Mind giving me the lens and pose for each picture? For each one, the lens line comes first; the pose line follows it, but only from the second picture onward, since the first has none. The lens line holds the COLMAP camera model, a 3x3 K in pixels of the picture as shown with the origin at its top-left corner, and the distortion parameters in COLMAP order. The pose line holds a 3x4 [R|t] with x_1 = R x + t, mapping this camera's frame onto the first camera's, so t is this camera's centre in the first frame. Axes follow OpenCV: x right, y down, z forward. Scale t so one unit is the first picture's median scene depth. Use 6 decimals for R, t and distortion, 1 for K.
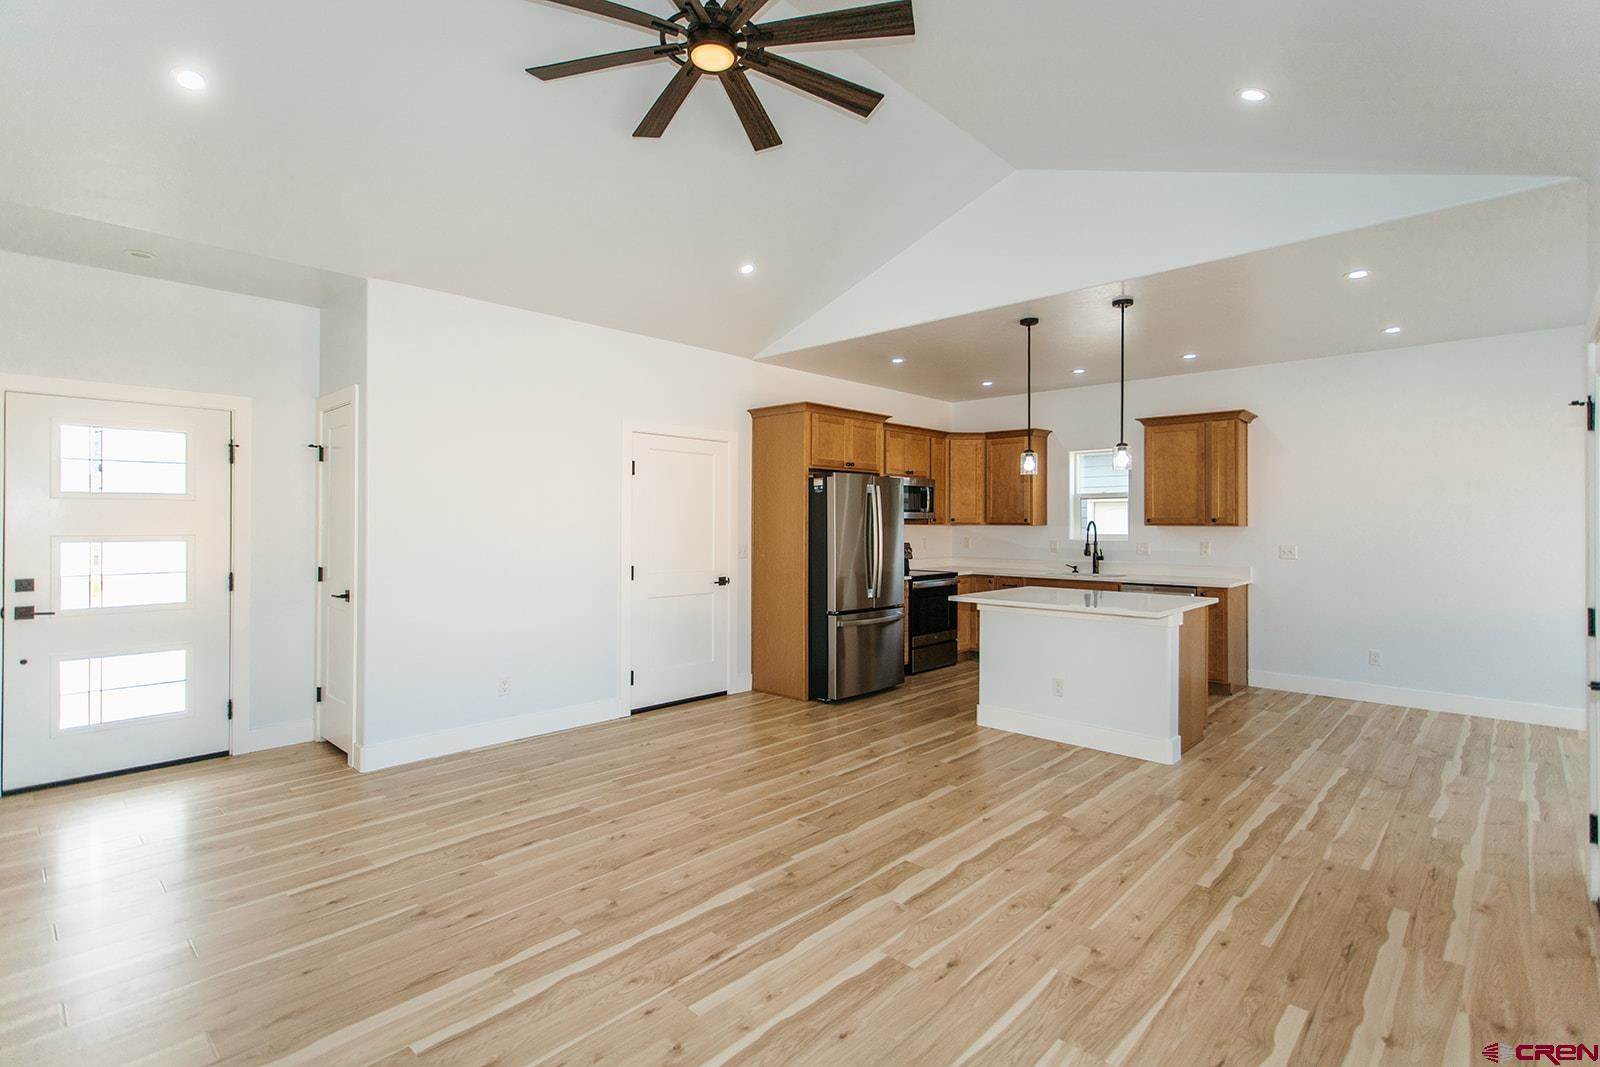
lens RADIAL K [[758.1, 0, 806.8], [0, 758.1, 518.3], [0, 0, 1]] dist [-0.001514, 0.000066]
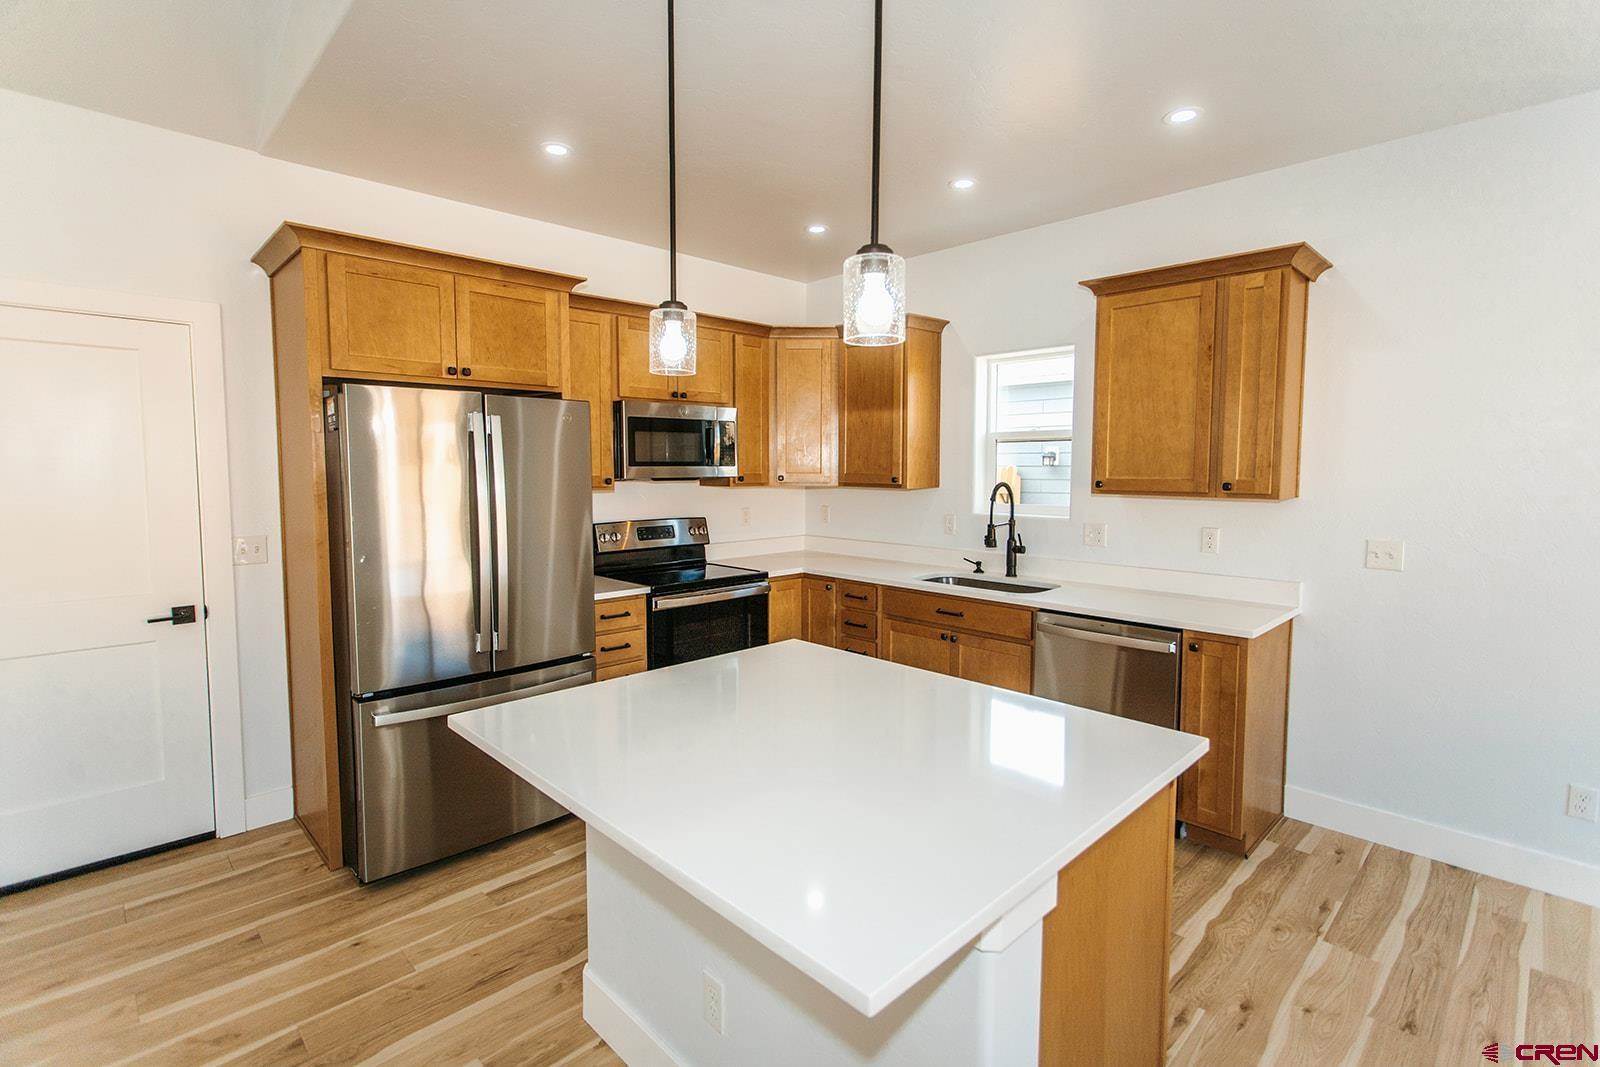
lens RADIAL K [[748.1, 0, 810.1], [0, 748.1, 520.0], [0, 0, 1]] dist [0.001485, 0.001691]
pose [[0.999254, 0.001445, -0.038603, 0.404055], [0.001616, 0.996864, 0.079124, -0.019402], [0.038596, -0.079127, 0.996117, 0.714386]]
